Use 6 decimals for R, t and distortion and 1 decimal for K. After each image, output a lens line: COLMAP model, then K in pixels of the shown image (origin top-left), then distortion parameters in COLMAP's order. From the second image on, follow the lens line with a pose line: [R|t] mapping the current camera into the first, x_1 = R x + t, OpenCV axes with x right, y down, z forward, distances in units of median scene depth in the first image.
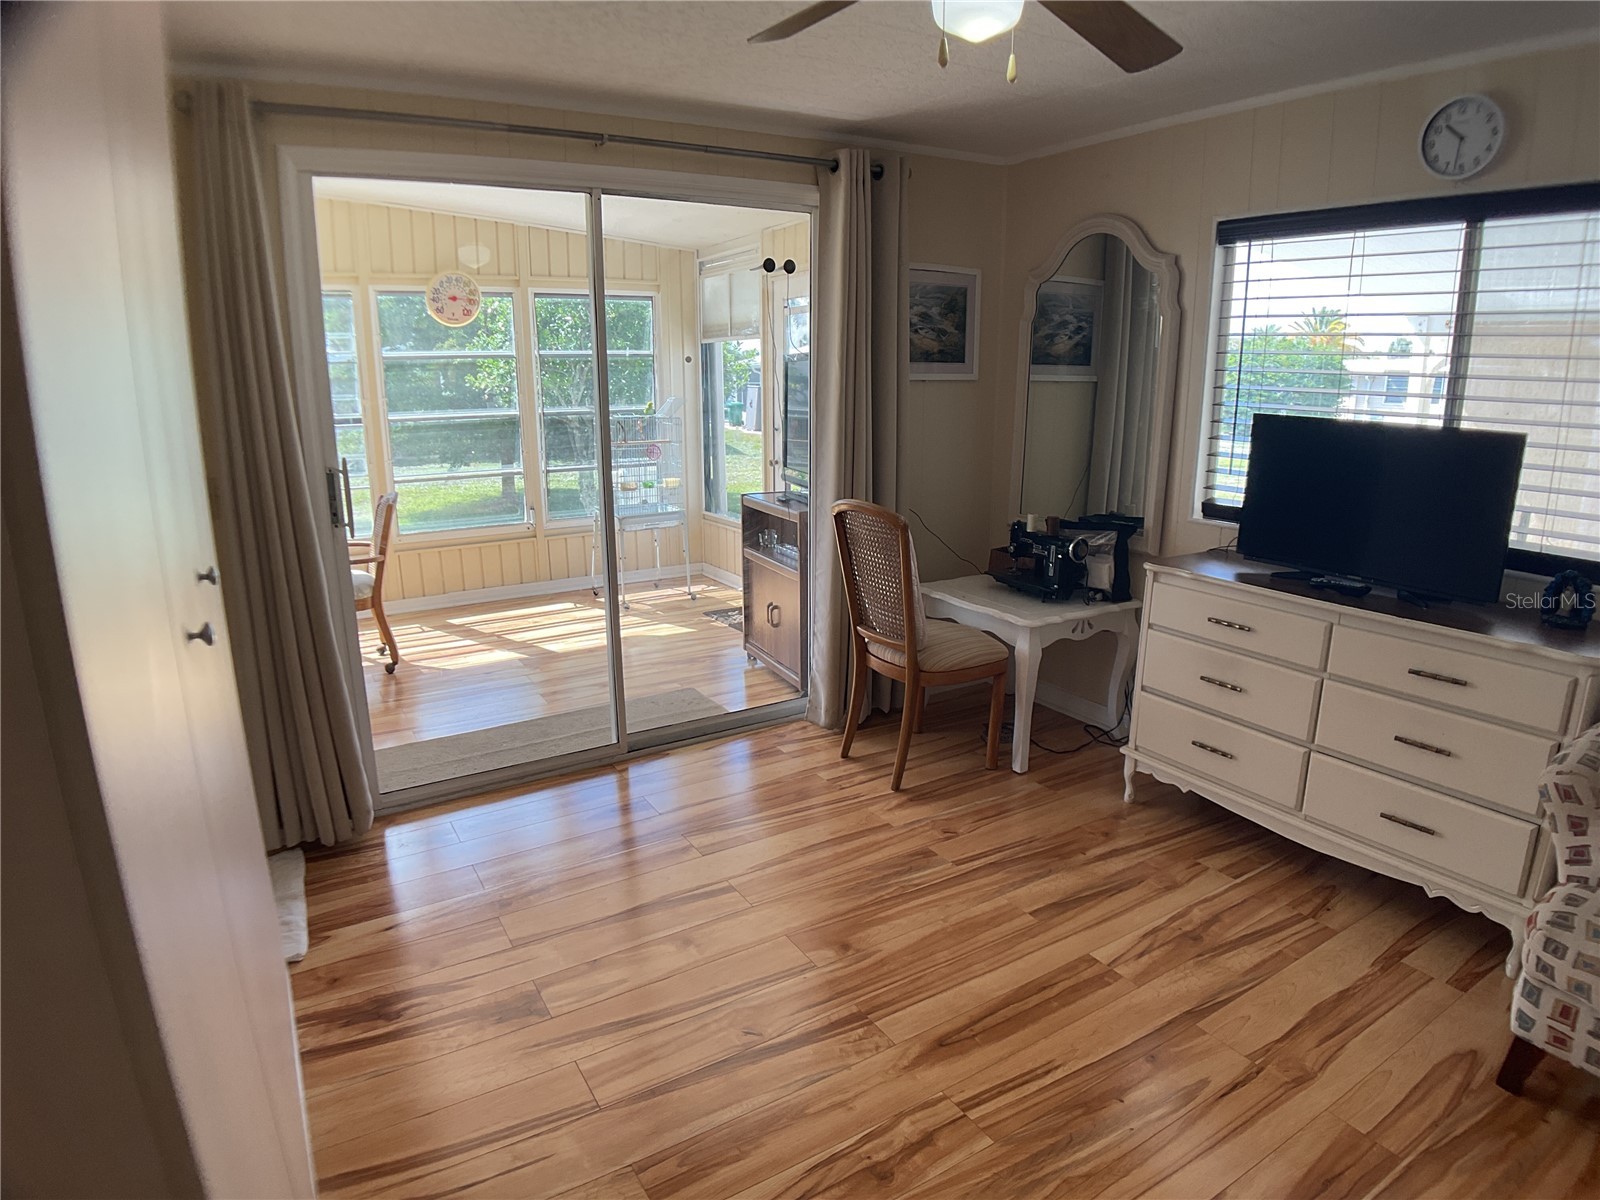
lens RADIAL K [[913.8, 0, 789.7], [0, 913.8, 597.1], [0, 0, 1]] dist [-0.081072, -0.001029]
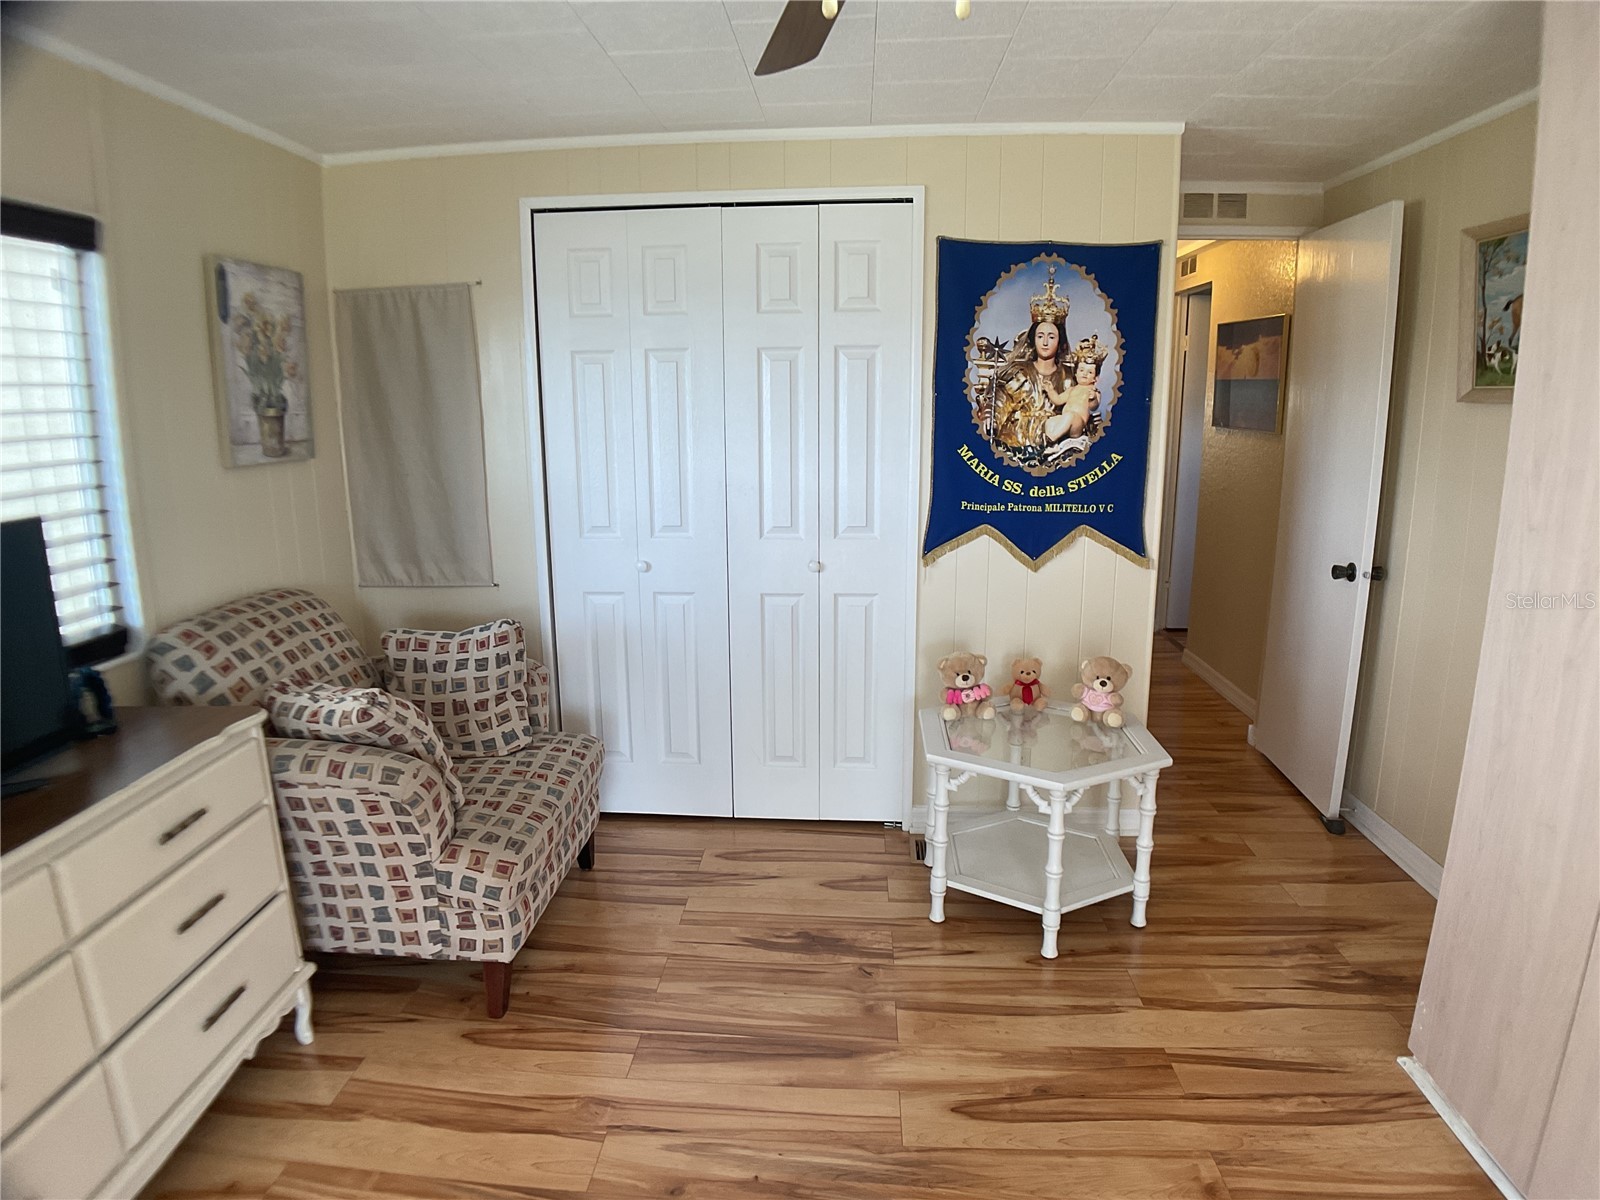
lens RADIAL K [[913.8, 0, 789.7], [0, 913.8, 597.1], [0, 0, 1]] dist [-0.081072, -0.001029]
pose [[-0.820121, -0.102476, 0.562939, -0.082088], [0.152356, 0.909205, 0.387471, -0.235173], [-0.551534, 0.403540, -0.730045, 0.903969]]
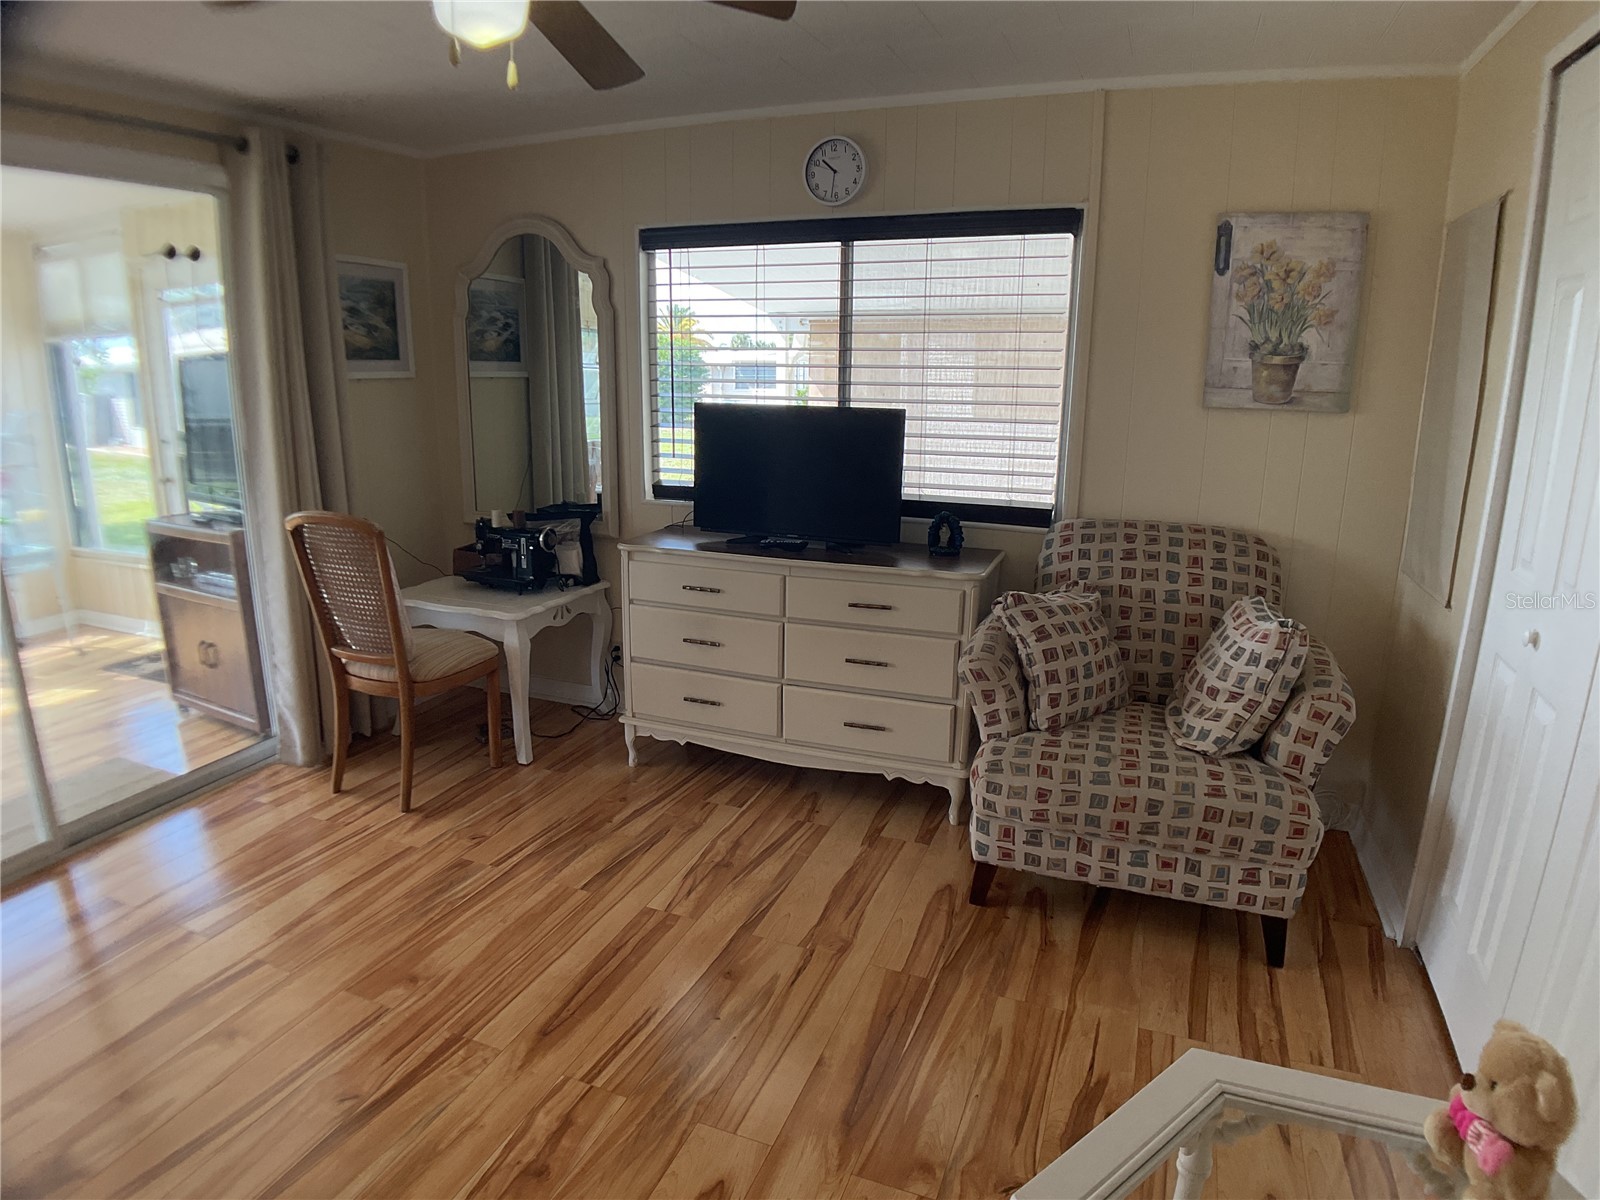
lens RADIAL K [[915.4, 0, 789.3], [0, 915.4, 597.7], [0, 0, 1]] dist [-0.074513, -0.016851]
pose [[0.797800, -0.138322, 0.586841, -0.093808], [0.135074, 0.989592, 0.049622, -0.001129], [-0.587597, 0.039678, 0.808180, -0.000831]]
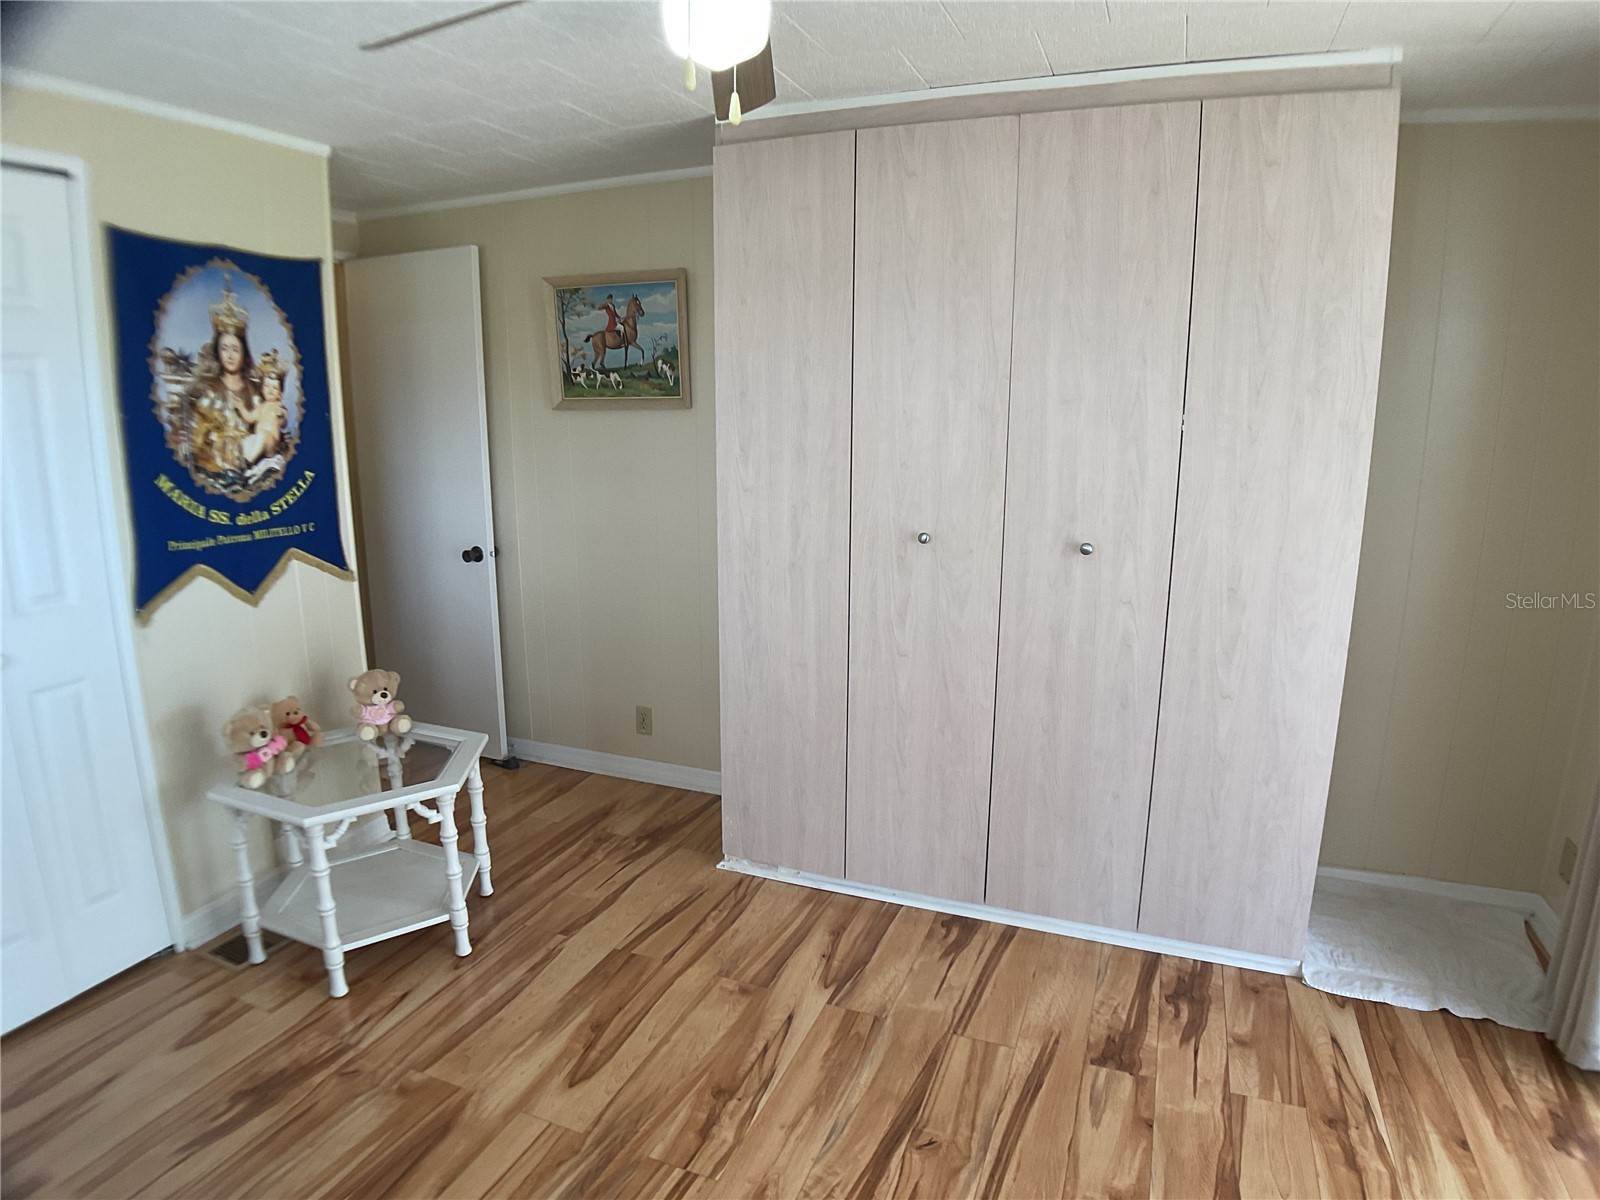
lens RADIAL K [[915.4, 0, 789.3], [0, 915.4, 597.7], [0, 0, 1]] dist [-0.074513, -0.016851]
pose [[-0.802028, 0.133380, -0.582204, 0.375950], [-0.132842, 0.910500, 0.391590, -0.260693], [0.582327, 0.391407, -0.712528, 0.957859]]
